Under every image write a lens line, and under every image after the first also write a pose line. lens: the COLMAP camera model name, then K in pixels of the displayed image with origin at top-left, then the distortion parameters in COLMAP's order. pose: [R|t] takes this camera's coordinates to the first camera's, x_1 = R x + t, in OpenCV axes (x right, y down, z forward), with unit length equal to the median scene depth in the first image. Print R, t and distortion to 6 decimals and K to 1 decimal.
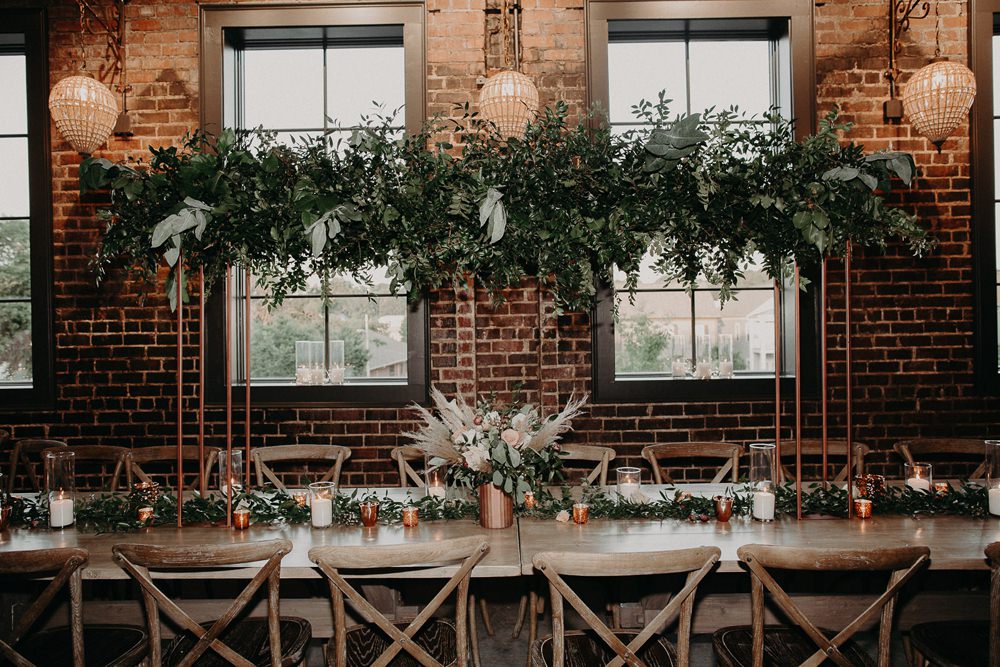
lens RADIAL K [[702.2, 0, 500.1], [0, 702.2, 335.5], [0, 0, 1]] dist [-0.026199, 0.001303]
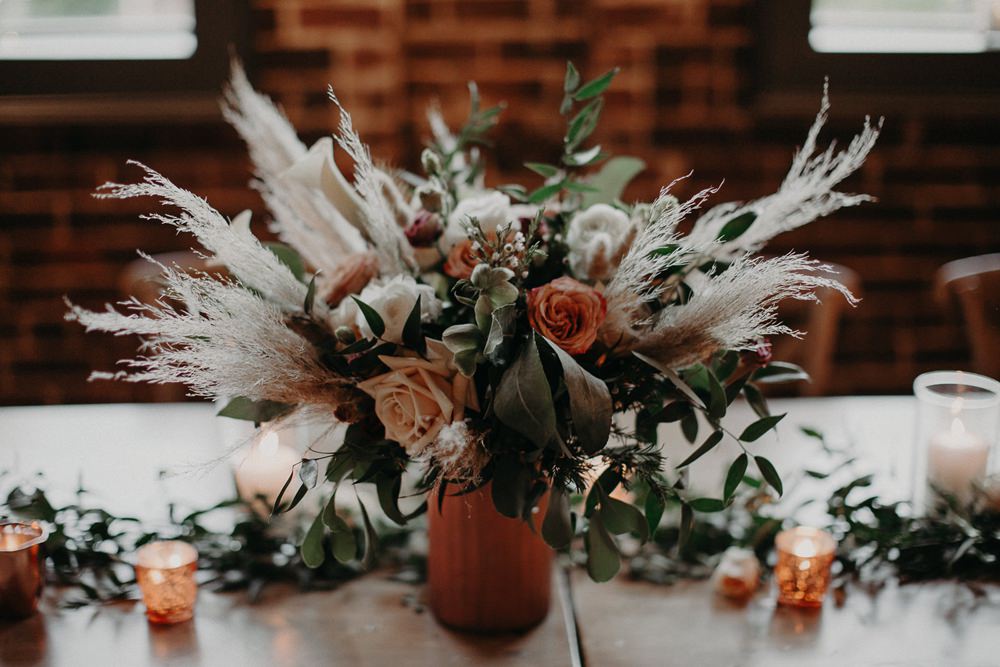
lens RADIAL K [[1471.9, 0, 498.8], [0, 1471.9, 333.6], [0, 0, 1]] dist [-0.073959, 0.000000]
pose [[0.999021, 0.000914, 0.044231, -0.028131], [-0.012903, 0.962339, 0.271547, 0.017086], [-0.042318, -0.271852, 0.961408, 0.502381]]
